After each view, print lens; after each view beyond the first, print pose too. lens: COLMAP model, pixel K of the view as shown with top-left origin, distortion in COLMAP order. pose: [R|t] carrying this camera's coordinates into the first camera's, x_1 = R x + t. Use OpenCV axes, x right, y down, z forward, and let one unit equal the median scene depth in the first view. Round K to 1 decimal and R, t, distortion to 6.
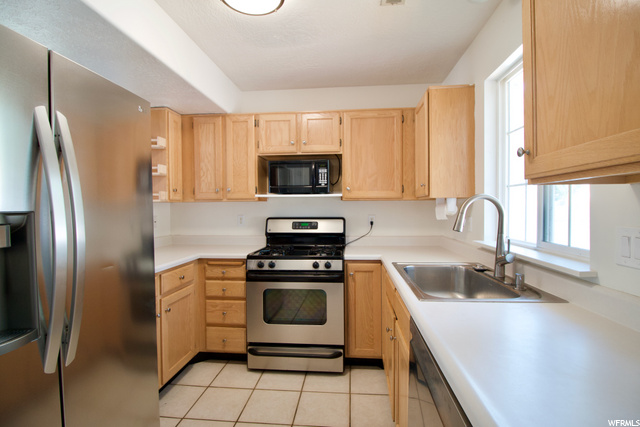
lens RADIAL K [[305.0, 0, 321.6], [0, 305.0, 214.9], [0, 0, 1]] dist [-0.001383, -0.001502]
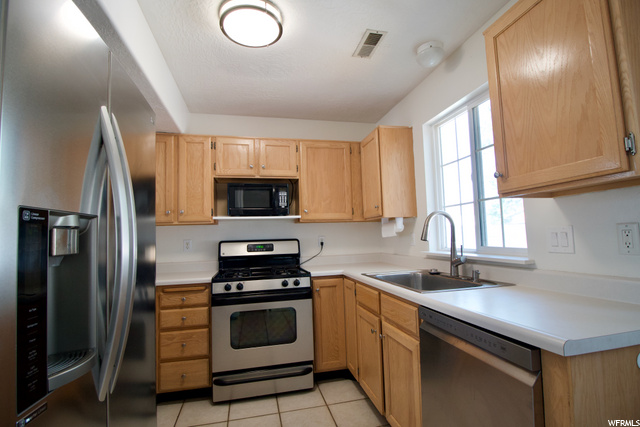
lens RADIAL K [[305.0, 0, 321.6], [0, 305.0, 214.9], [0, 0, 1]] dist [-0.001383, -0.001502]
pose [[0.950941, -0.000353, 0.309371, -0.207069], [0.030977, 0.995082, -0.094082, 0.033110], [-0.307817, 0.099049, 0.946276, -0.031674]]
